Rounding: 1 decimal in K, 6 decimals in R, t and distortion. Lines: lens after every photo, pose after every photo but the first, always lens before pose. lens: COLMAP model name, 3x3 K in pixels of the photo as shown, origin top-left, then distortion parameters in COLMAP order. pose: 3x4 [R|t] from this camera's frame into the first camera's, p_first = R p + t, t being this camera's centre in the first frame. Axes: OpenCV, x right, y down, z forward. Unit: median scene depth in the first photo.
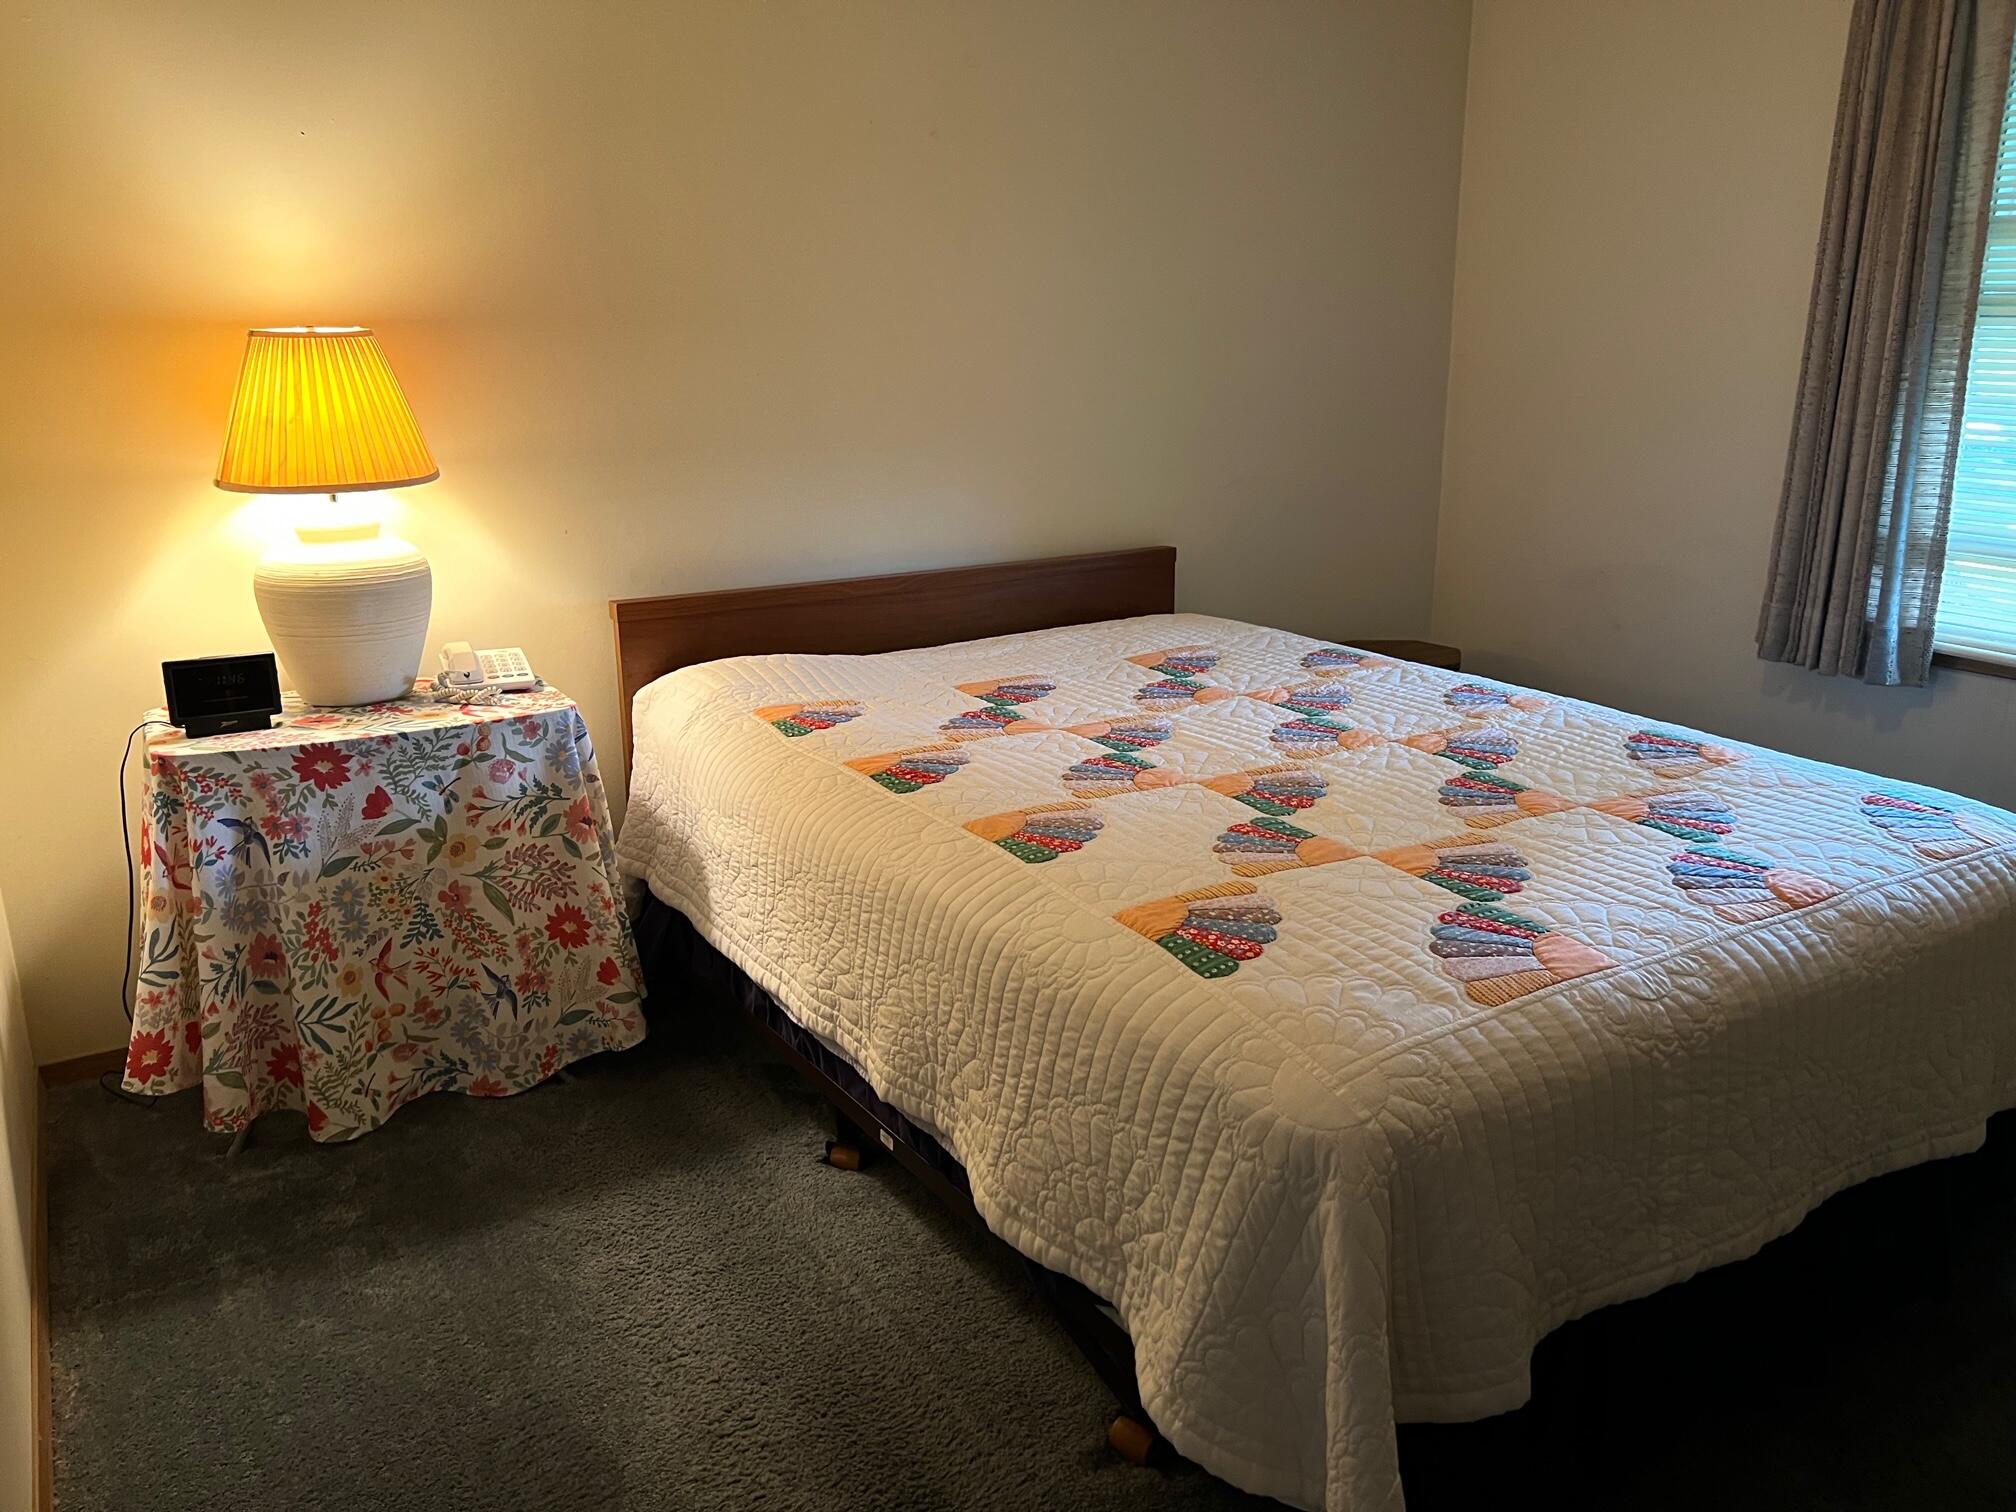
lens RADIAL K [[1513.7, 0, 996.5], [0, 1513.7, 764.4], [0, 0, 1]] dist [0.034449, -0.047569]
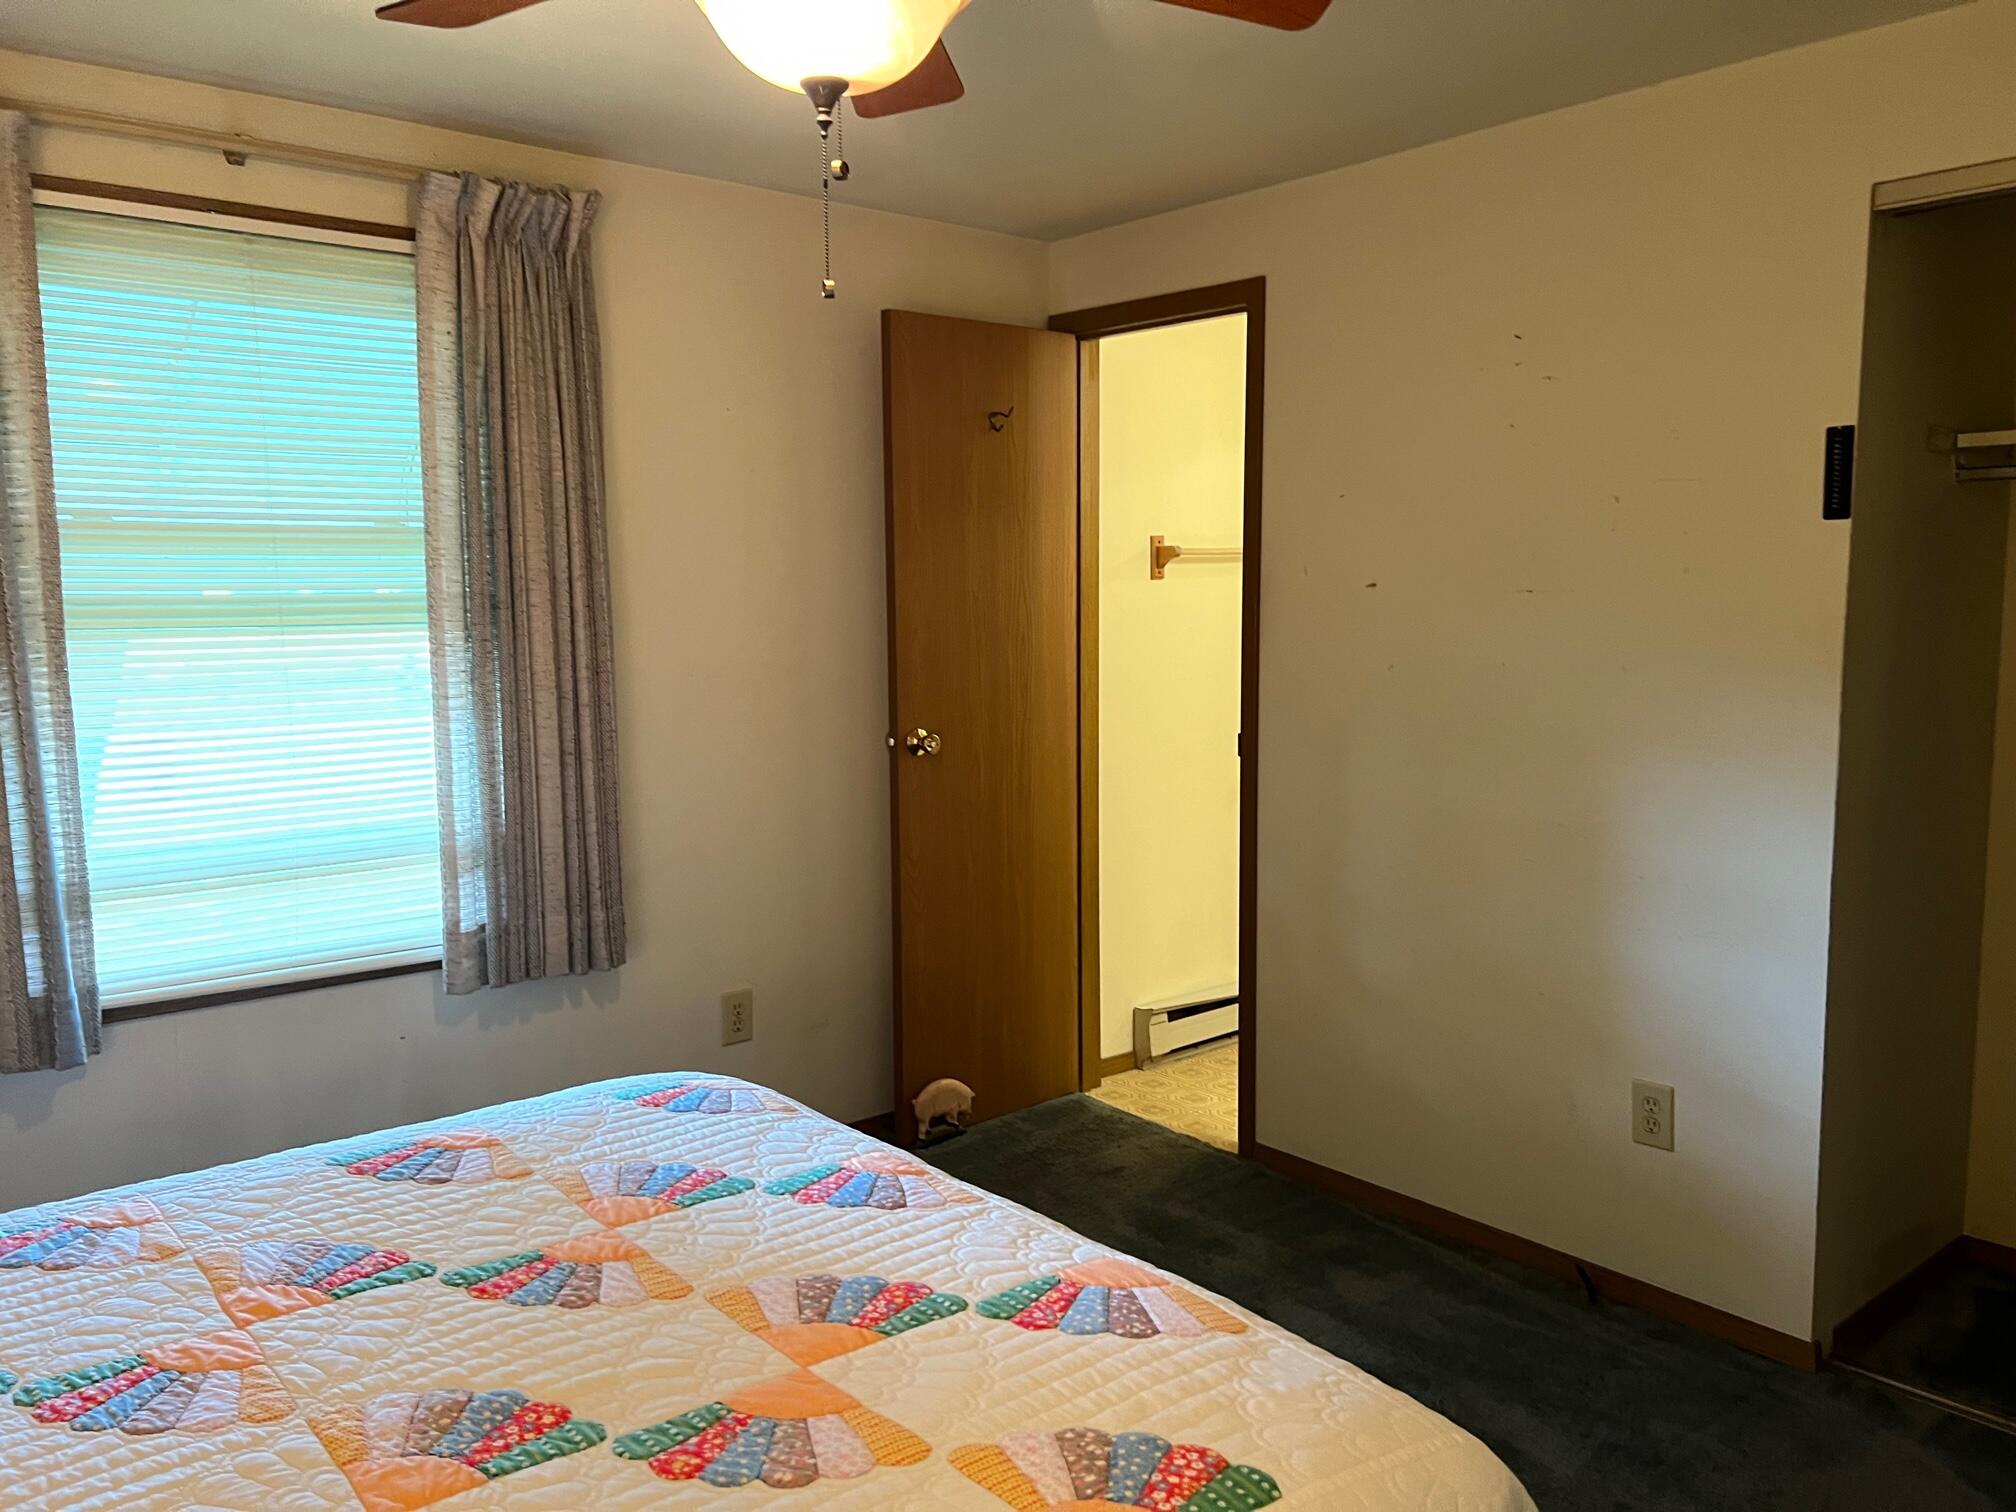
lens RADIAL K [[1513.7, 0, 996.5], [0, 1513.7, 764.4], [0, 0, 1]] dist [0.034449, -0.047569]
pose [[-0.132352, -0.105500, 0.985572, -0.474718], [0.289761, 0.946766, 0.140258, -0.302472], [-0.947904, 0.304144, -0.094736, 0.954073]]
